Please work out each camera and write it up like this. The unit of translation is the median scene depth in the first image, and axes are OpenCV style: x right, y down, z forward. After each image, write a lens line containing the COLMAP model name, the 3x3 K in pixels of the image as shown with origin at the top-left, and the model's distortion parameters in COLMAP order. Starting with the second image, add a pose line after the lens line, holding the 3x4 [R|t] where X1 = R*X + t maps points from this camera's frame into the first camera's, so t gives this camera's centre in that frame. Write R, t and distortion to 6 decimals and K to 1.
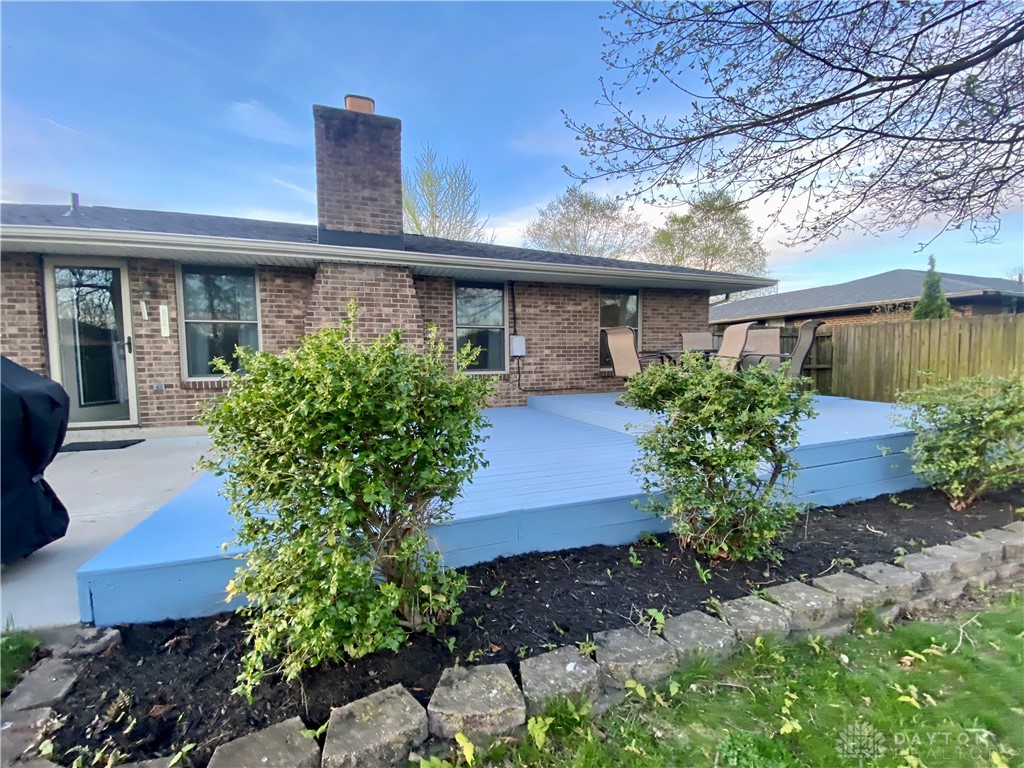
lens RADIAL K [[416.4, 0, 512.0], [0, 416.4, 384.0], [0, 0, 1]] dist [0.019301, -0.019506]
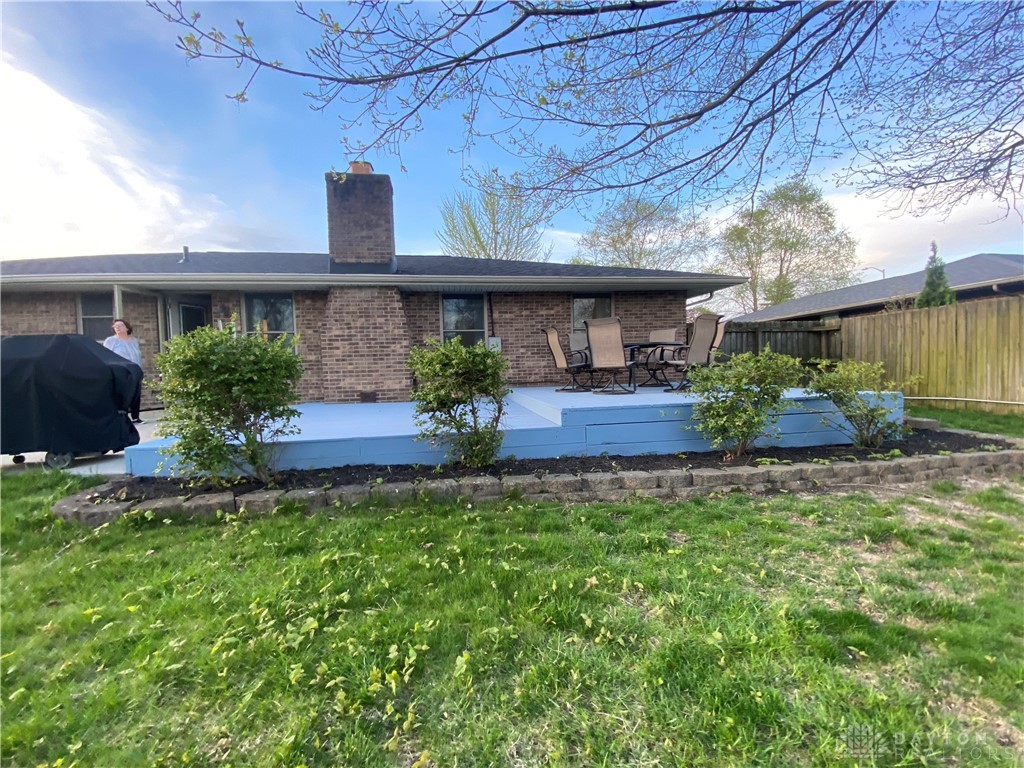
lens RADIAL K [[416.4, 0, 512.0], [0, 416.4, 384.0], [0, 0, 1]] dist [0.019301, -0.019506]
pose [[0.977891, -0.006510, -0.209014, 0.310353], [0.002453, 0.999804, -0.019662, 0.042100], [0.209101, 0.018715, 0.977715, -0.157002]]
